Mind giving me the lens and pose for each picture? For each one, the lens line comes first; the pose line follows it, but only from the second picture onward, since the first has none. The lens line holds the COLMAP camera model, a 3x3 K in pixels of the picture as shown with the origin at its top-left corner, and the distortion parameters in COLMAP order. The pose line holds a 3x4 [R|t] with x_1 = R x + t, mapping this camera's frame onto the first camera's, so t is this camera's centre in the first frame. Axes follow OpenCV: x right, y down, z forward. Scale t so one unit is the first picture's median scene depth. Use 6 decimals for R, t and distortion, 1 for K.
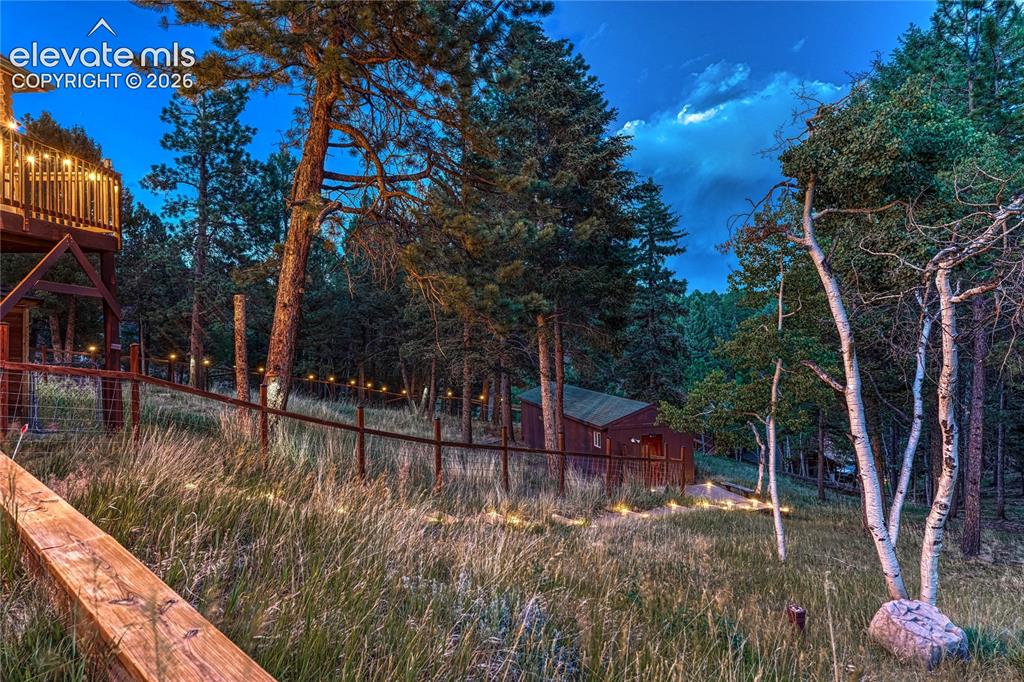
lens RADIAL K [[552.3, 0, 512.0], [0, 552.3, 341.0], [0, 0, 1]] dist [0.000019, 0.000028]
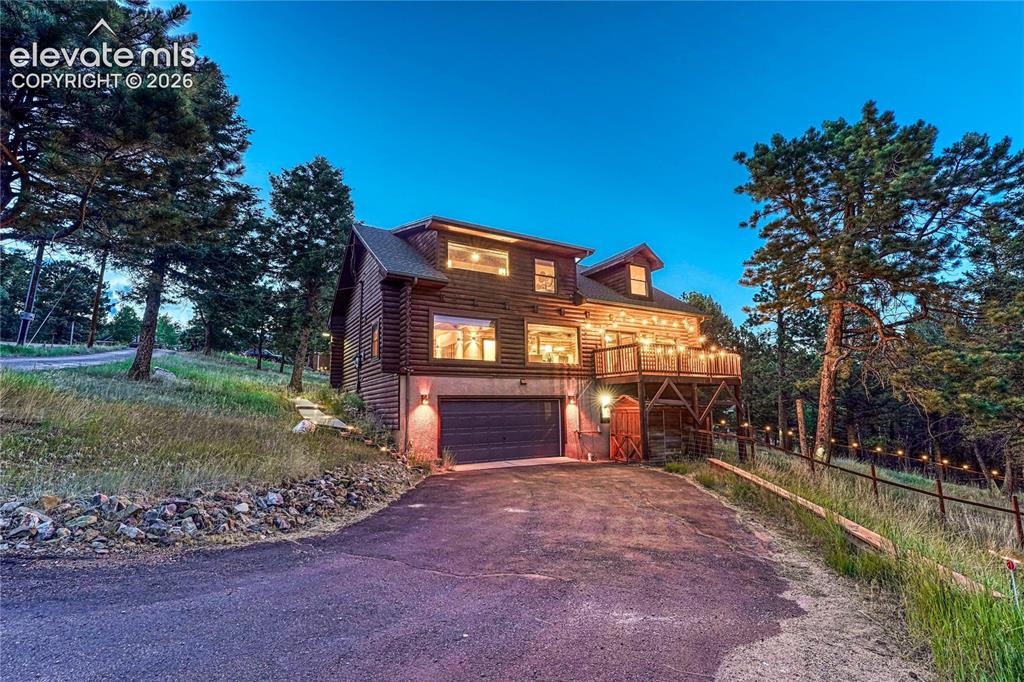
lens RADIAL K [[469.3, 0, 512.0], [0, 469.3, 341.0], [0, 0, 1]] dist [0.000517, 0.000181]
pose [[0.499707, -0.115331, -0.858482, 0.221139], [-0.013038, 0.989983, -0.140587, -0.022341], [0.866096, 0.081445, 0.493198, -0.348992]]
